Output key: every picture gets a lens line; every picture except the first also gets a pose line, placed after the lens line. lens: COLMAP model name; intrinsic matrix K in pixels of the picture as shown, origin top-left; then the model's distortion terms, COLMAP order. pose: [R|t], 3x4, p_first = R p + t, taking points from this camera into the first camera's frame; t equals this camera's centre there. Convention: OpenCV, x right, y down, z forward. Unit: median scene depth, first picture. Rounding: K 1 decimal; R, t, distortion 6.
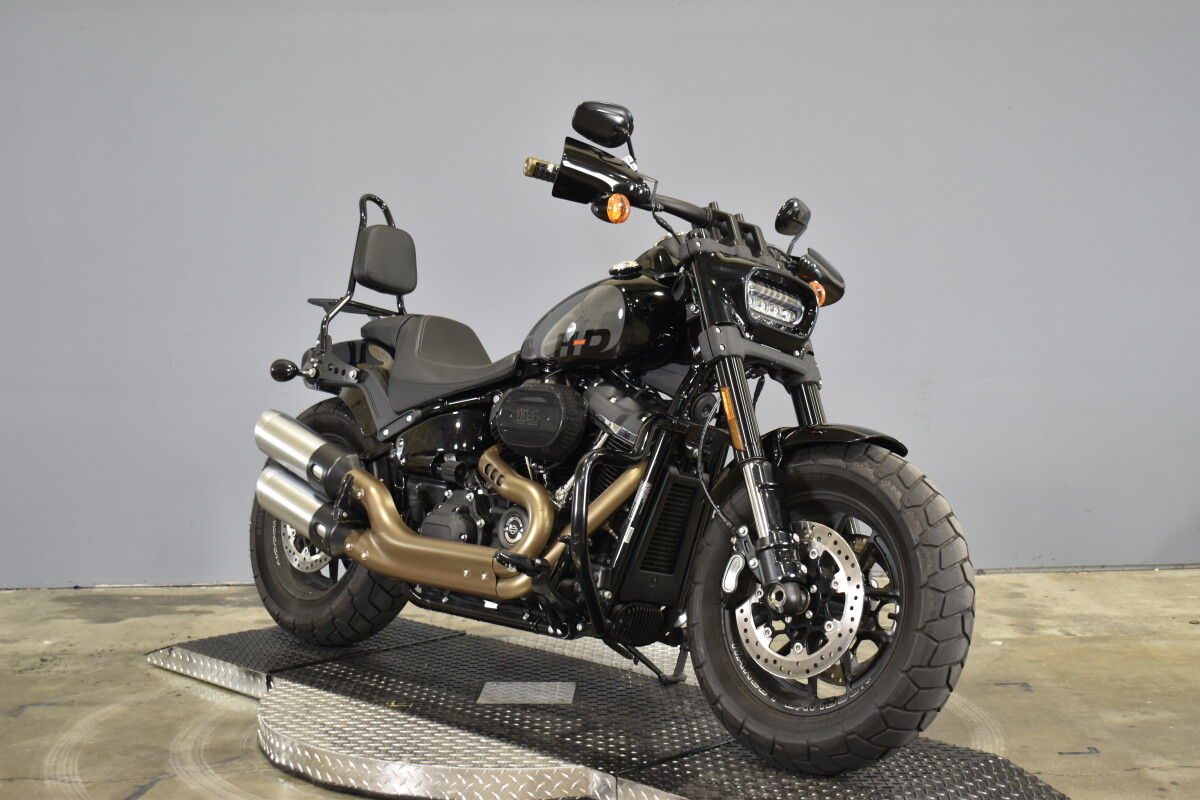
lens RADIAL K [[1734.1, 0, 600.0], [0, 1734.1, 400.0], [0, 0, 1]] dist [-0.009116, -0.021345]
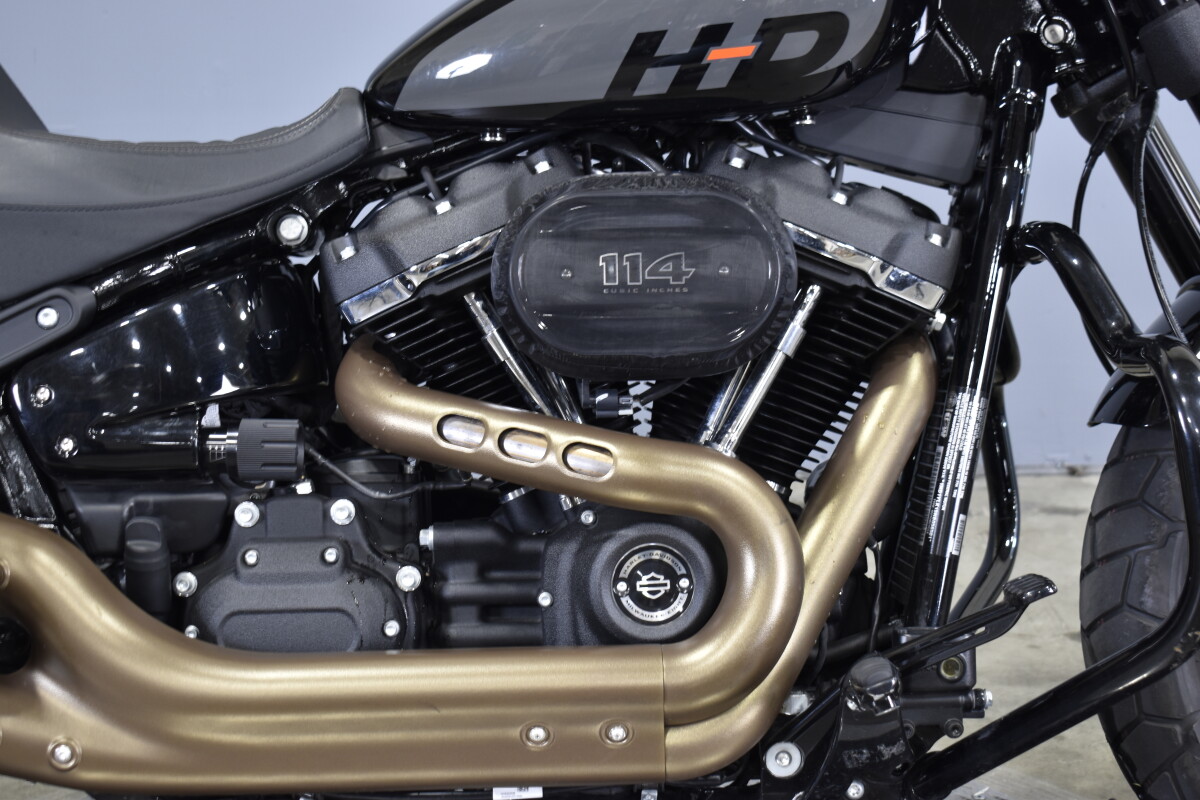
lens RADIAL K [[1984.8, 0, 600.0], [0, 1984.8, 400.0], [0, 0, 1]] dist [0.016608, -0.080951]
pose [[0.689167, -0.175721, 0.702973, -0.343355], [0.072088, 0.981964, 0.174787, -0.036800], [-0.721007, -0.069781, 0.689405, 0.727196]]
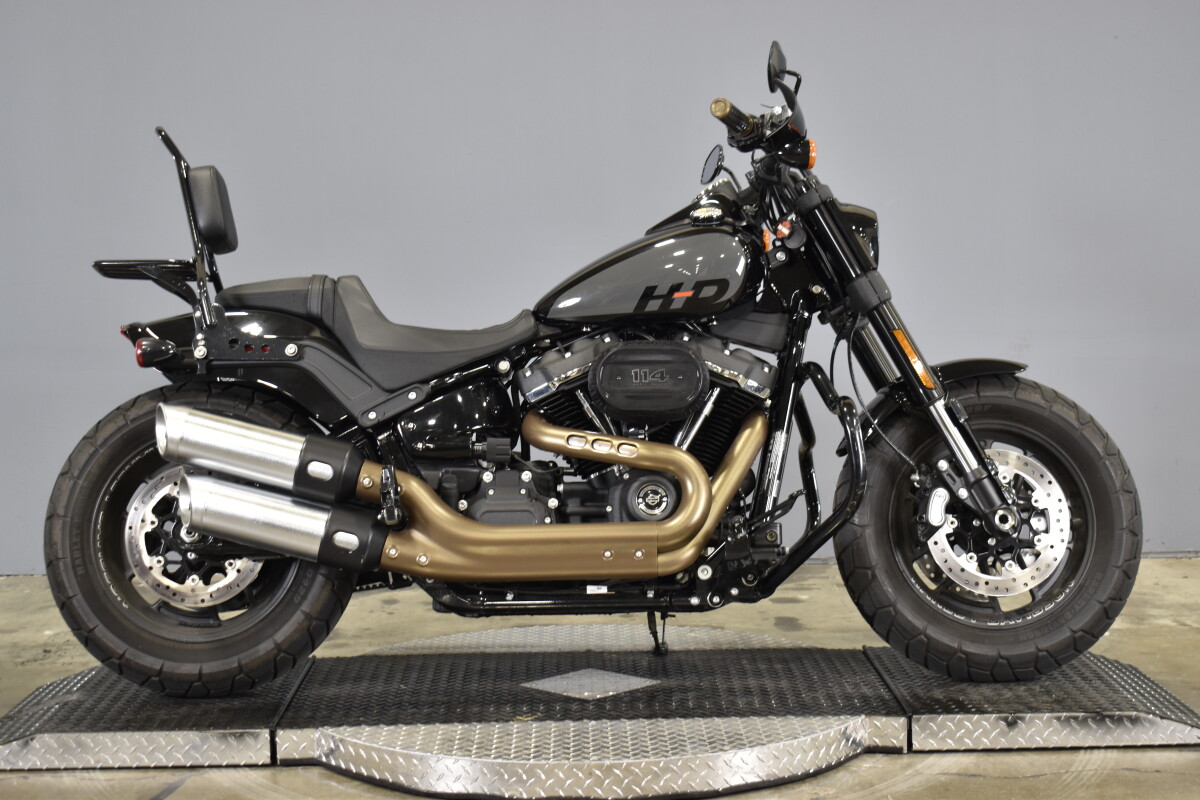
lens RADIAL K [[1942.8, 0, 600.0], [0, 1942.8, 400.0], [0, 0, 1]] dist [0.000617, 0.052585]
pose [[0.679806, -0.066711, 0.730352, -0.820126], [0.065373, 0.997402, 0.030255, -0.011042], [-0.730473, 0.027178, 0.682401, 0.317298]]
